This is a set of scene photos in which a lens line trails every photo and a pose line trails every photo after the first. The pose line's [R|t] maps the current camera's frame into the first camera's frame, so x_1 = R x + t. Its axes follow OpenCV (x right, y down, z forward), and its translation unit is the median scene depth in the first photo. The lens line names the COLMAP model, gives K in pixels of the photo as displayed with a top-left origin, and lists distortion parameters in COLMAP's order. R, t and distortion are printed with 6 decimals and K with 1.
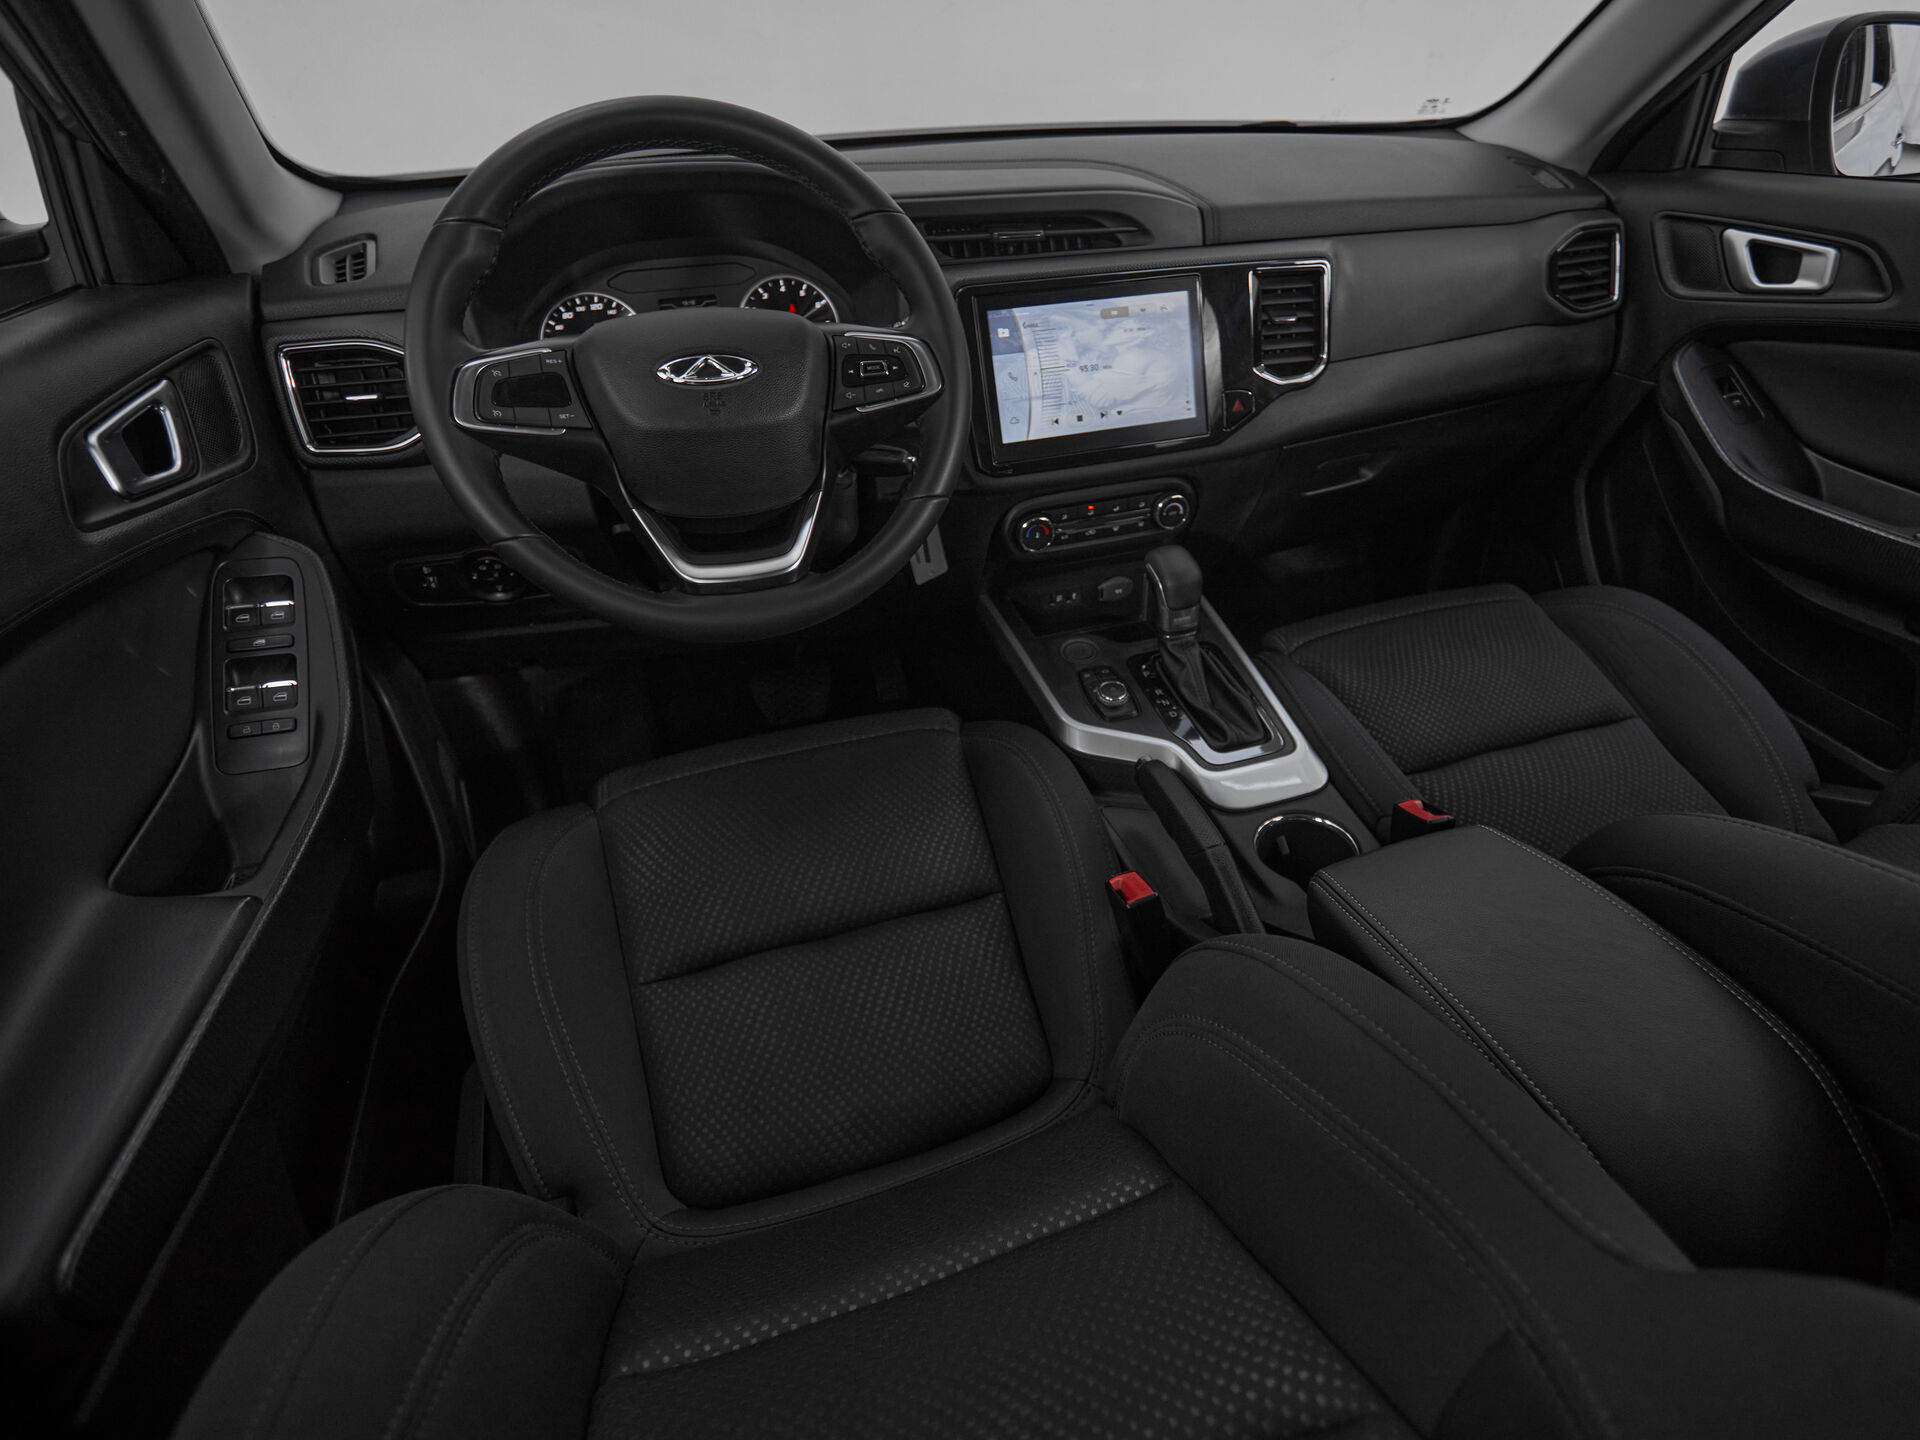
lens RADIAL K [[1021.8, 0, 1056.5], [0, 1021.8, 718.5], [0, 0, 1]] dist [-0.004121, -0.002481]
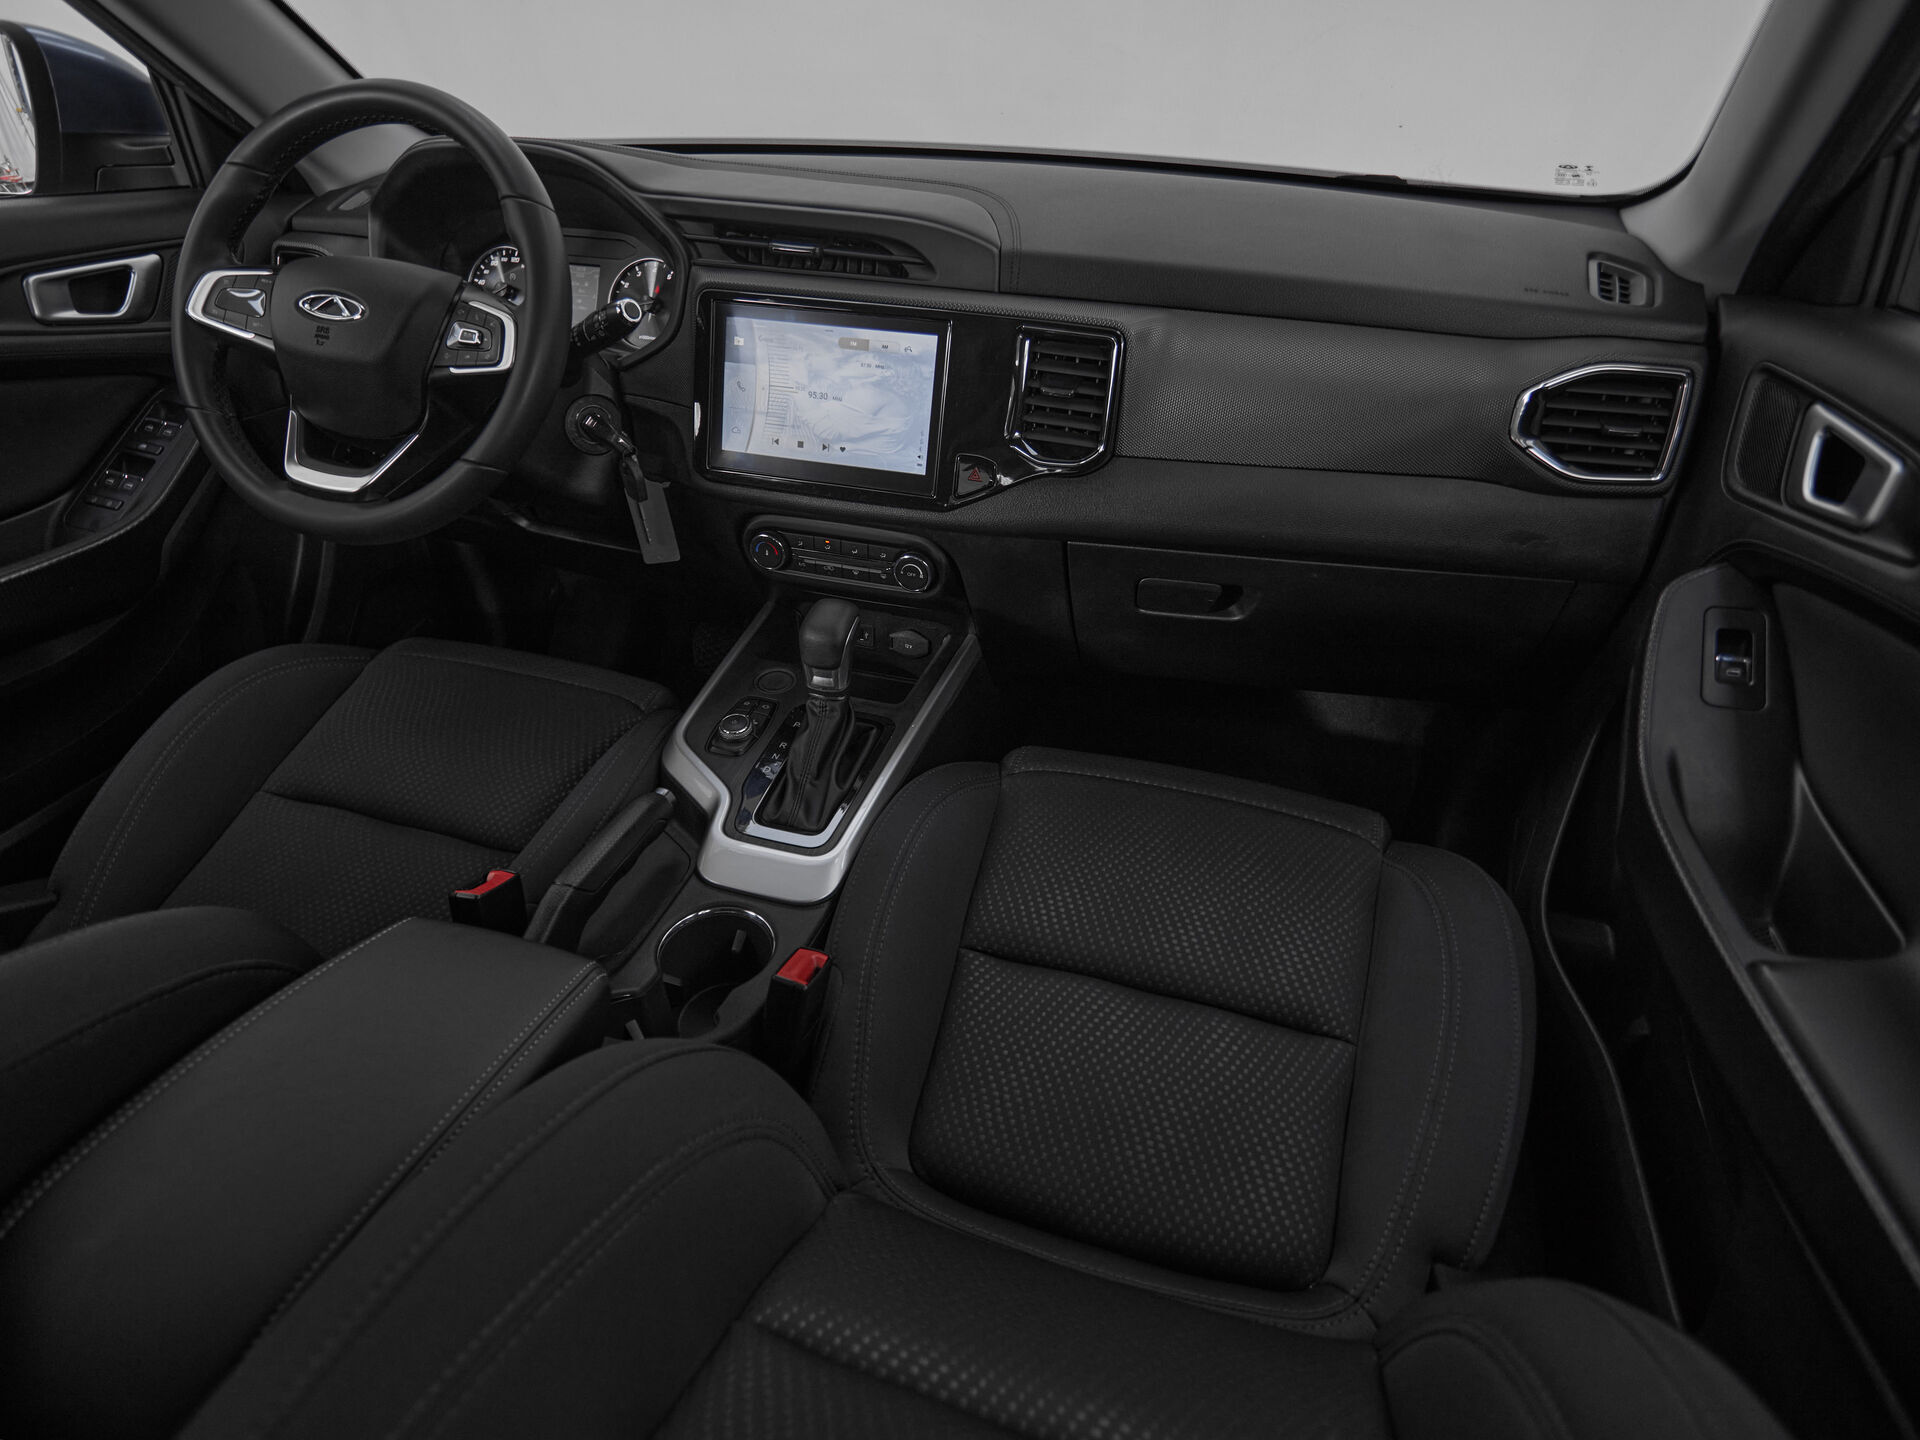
lens RADIAL K [[1040.9, 0, 960.0], [0, 1040.9, 720.0], [0, 0, 1]] dist [-0.001869, -0.001062]
pose [[0.798432, 0.353196, -0.487606, 0.698664], [-0.365679, 0.927850, 0.073303, -0.179337], [0.478315, 0.119780, 0.869981, 0.255746]]
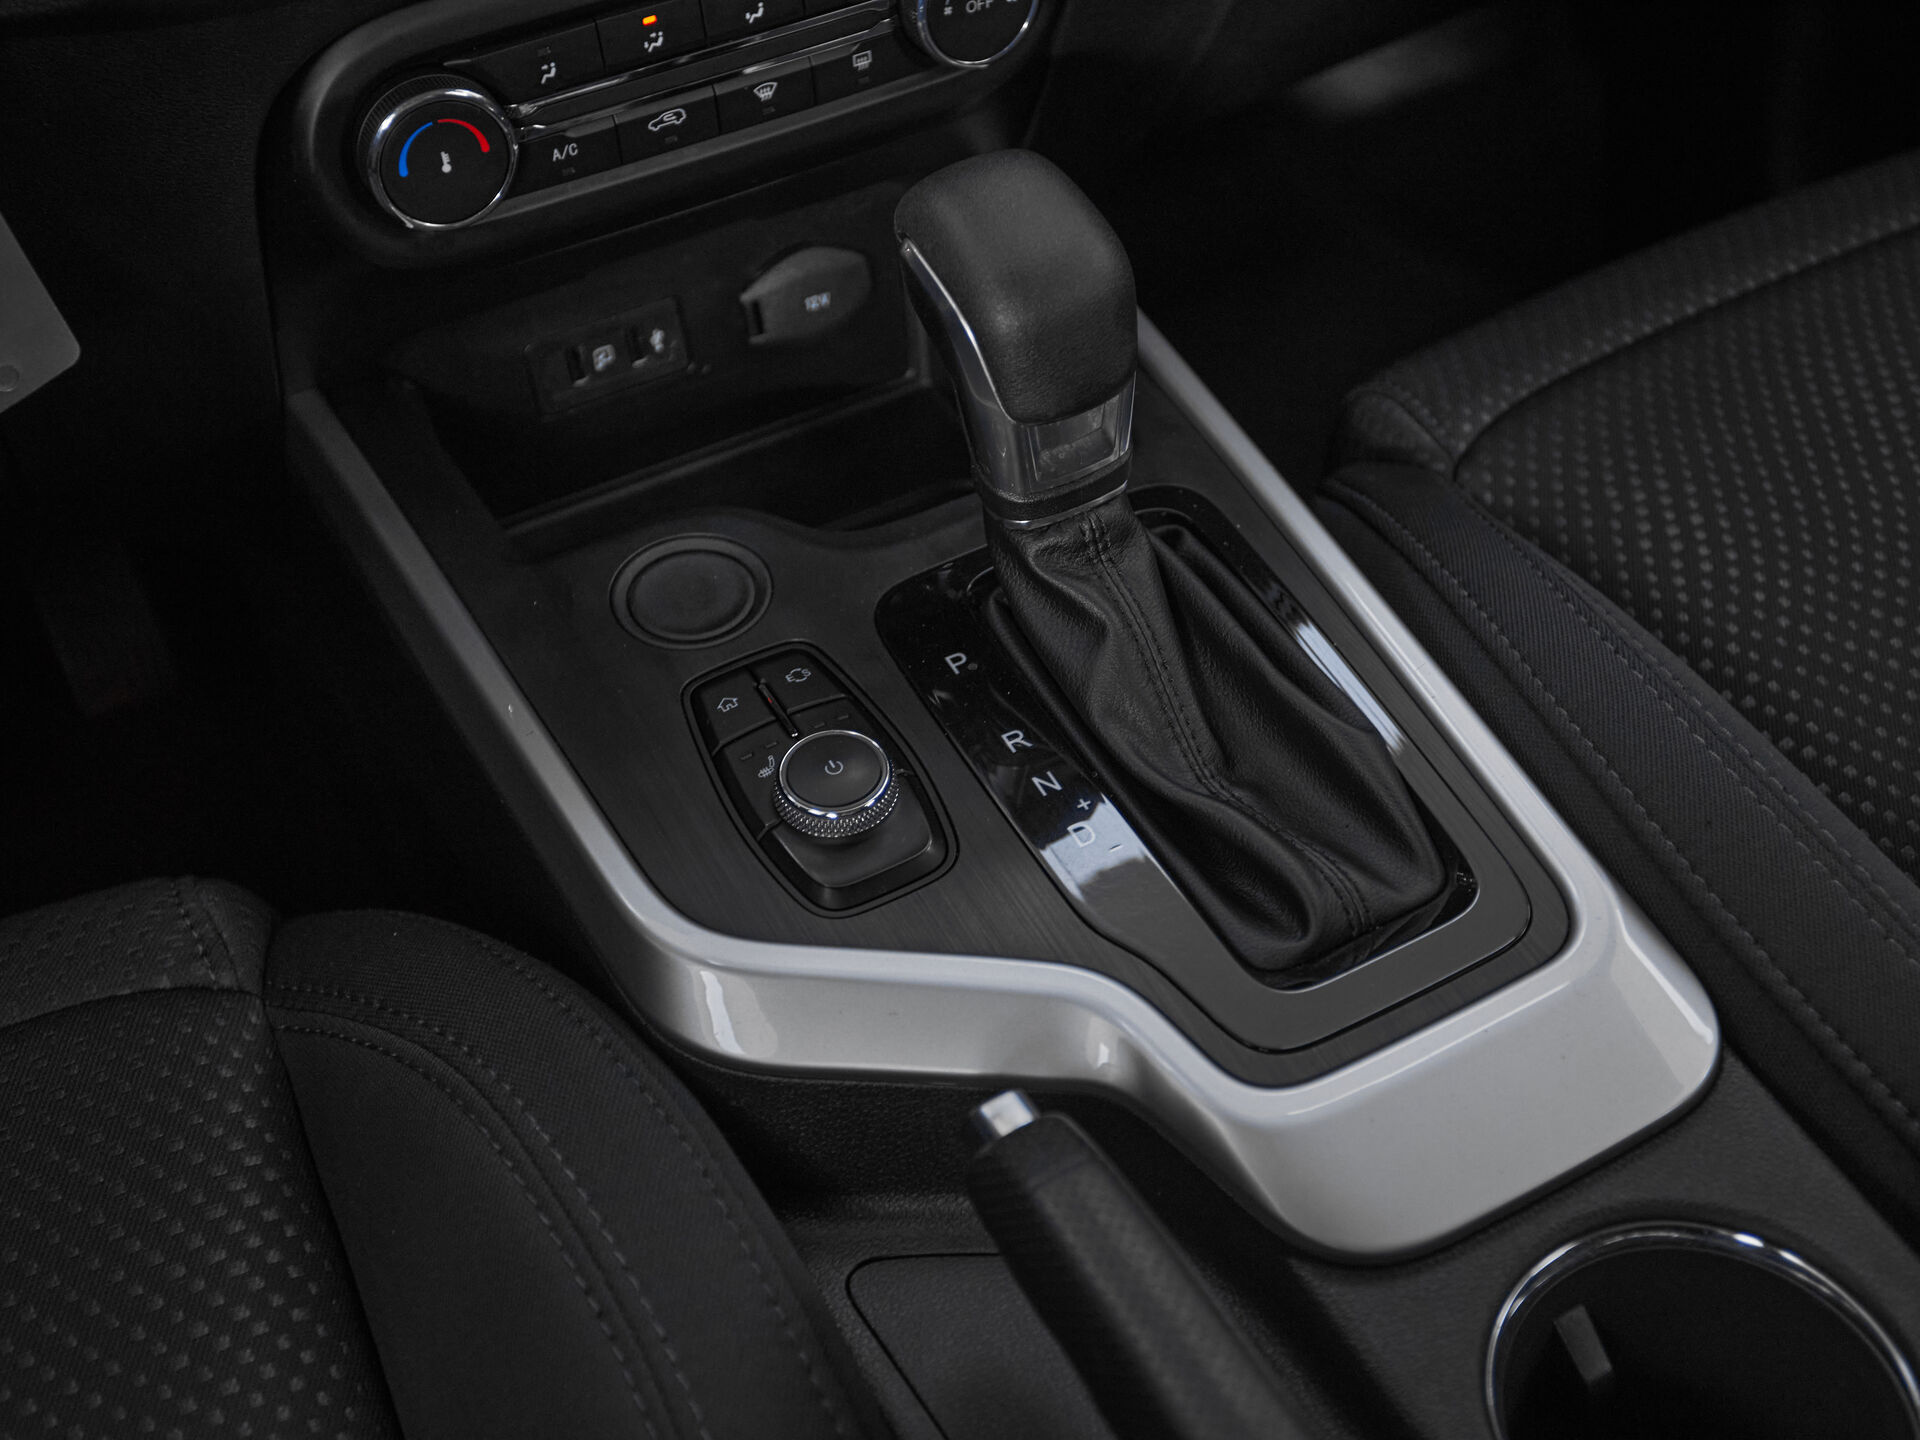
lens RADIAL K [[2303.3, 0, 1007.0], [0, 2303.3, 719.9], [0, 0, 1]] dist [0.020468, 0.031177]
pose [[0.986728, -0.135704, 0.089179, 0.048770], [0.122445, 0.982511, 0.140284, -0.114291], [-0.106656, -0.127502, 0.986087, 0.442304]]
